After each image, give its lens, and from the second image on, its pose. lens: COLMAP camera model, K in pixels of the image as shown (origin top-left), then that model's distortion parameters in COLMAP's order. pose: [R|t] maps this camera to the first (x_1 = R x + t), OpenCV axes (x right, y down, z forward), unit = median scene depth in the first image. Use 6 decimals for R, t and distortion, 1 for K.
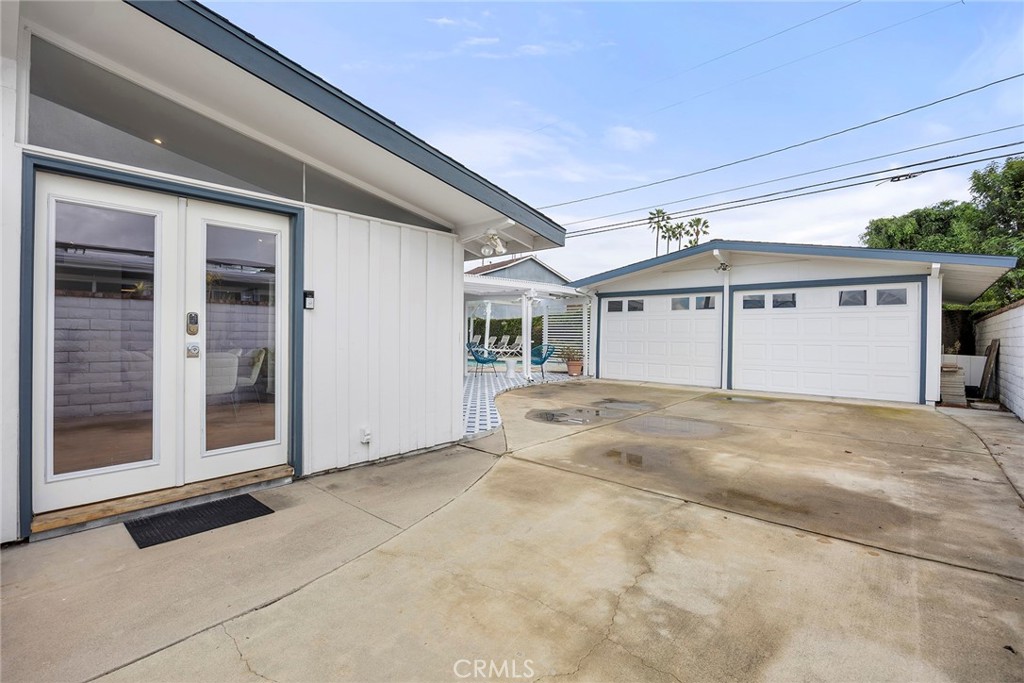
lens RADIAL K [[474.8, 0, 483.1], [0, 474.8, 323.9], [0, 0, 1]] dist [-0.022459, -0.000113]
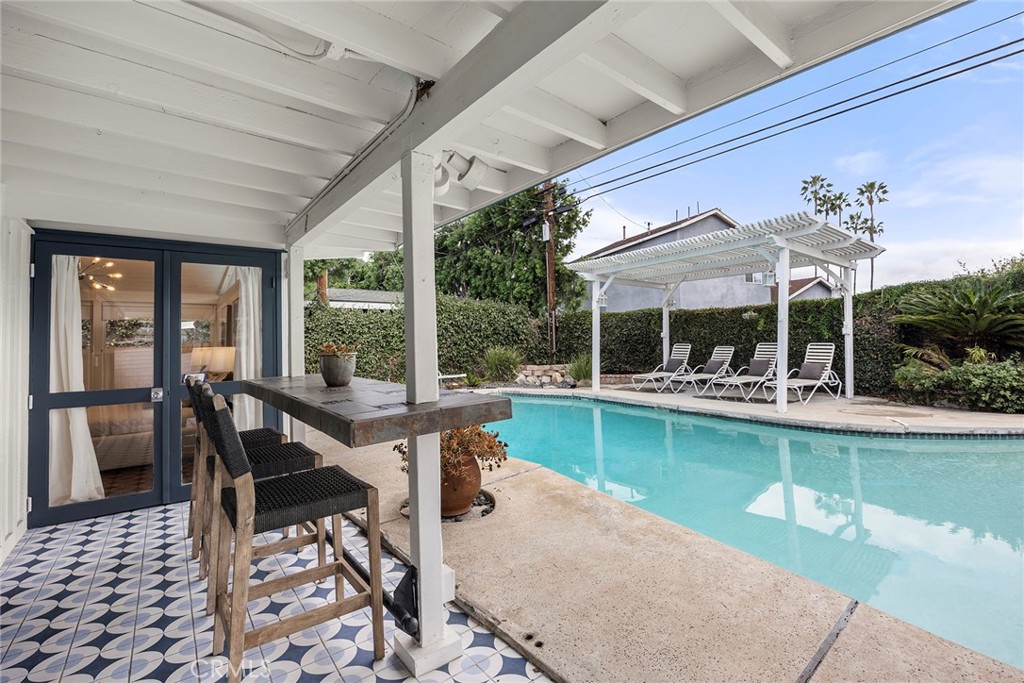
lens RADIAL K [[464.9, 0, 515.2], [0, 464.9, 316.2], [0, 0, 1]] dist [-0.017615, 0.000559]
pose [[0.990410, -0.038663, -0.132638, -0.081018], [0.034633, 0.998870, -0.032556, 0.004214], [0.133747, 0.027650, 0.990630, 0.387346]]
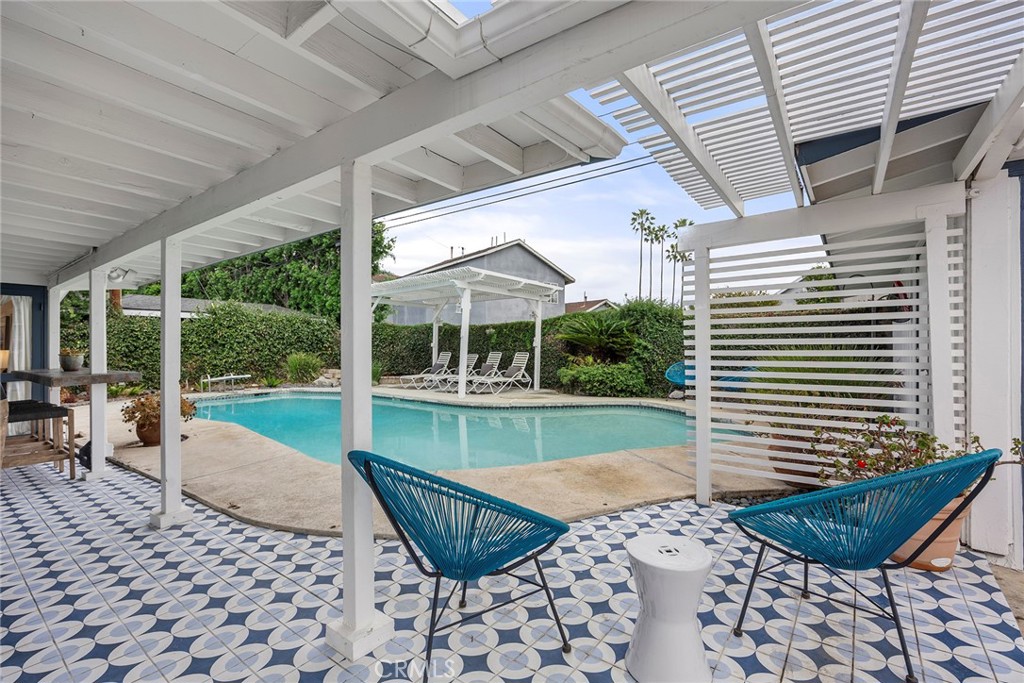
lens RADIAL K [[468.2, 0, 515.6], [0, 468.2, 331.4], [0, 0, 1]] dist [-0.015803, -0.000179]
pose [[0.990714, -0.014863, 0.135145, -0.002492], [0.016341, 0.999818, -0.009829, 0.003636], [-0.134974, 0.011946, 0.990777, 0.298248]]
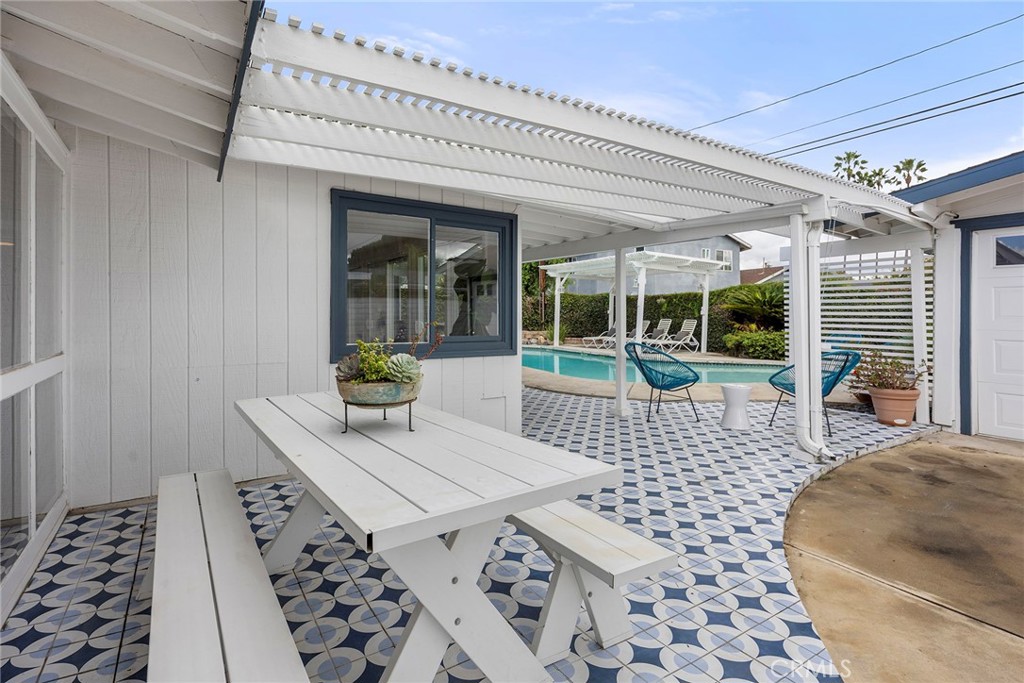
lens RADIAL K [[499.3, 0, 492.9], [0, 499.3, 306.5], [0, 0, 1]] dist [-0.017001, 0.000254]
pose [[0.972320, -0.008108, -0.233511, -0.016258], [0.009351, 0.999947, 0.004213, 0.001198], [0.233464, -0.006280, 0.972345, 0.183407]]
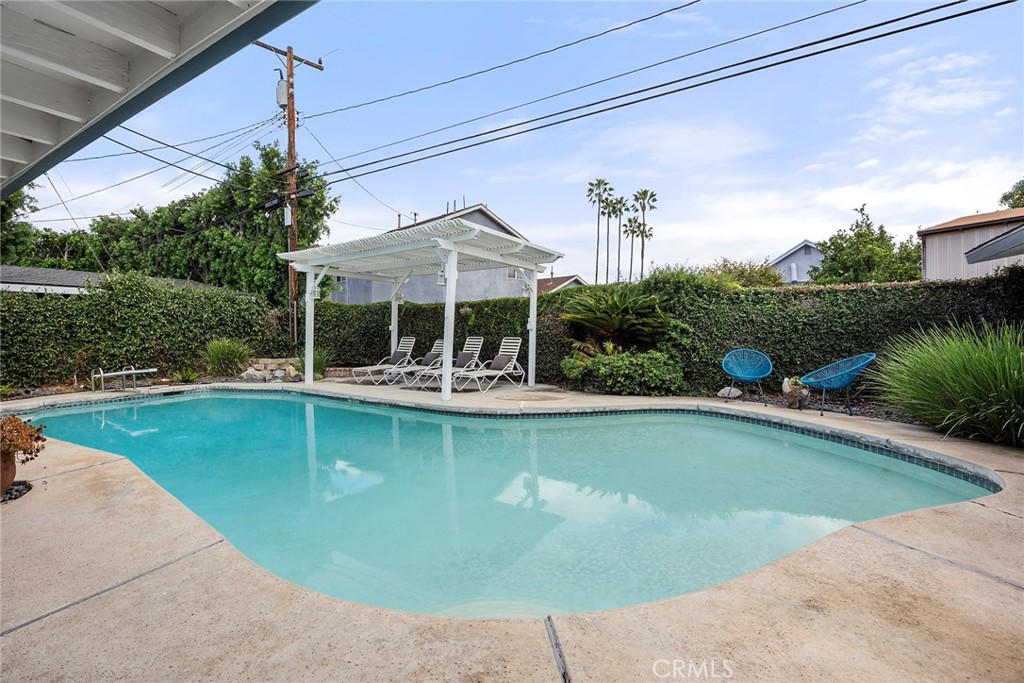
lens RADIAL K [[496.1, 0, 469.6], [0, 496.1, 327.3], [0, 0, 1]] dist [-0.020080, -0.000076]
pose [[0.986064, -0.021679, 0.164950, -0.023557], [0.018877, 0.999650, 0.018536, 0.004352], [-0.165295, -0.015164, 0.986128, 0.367317]]
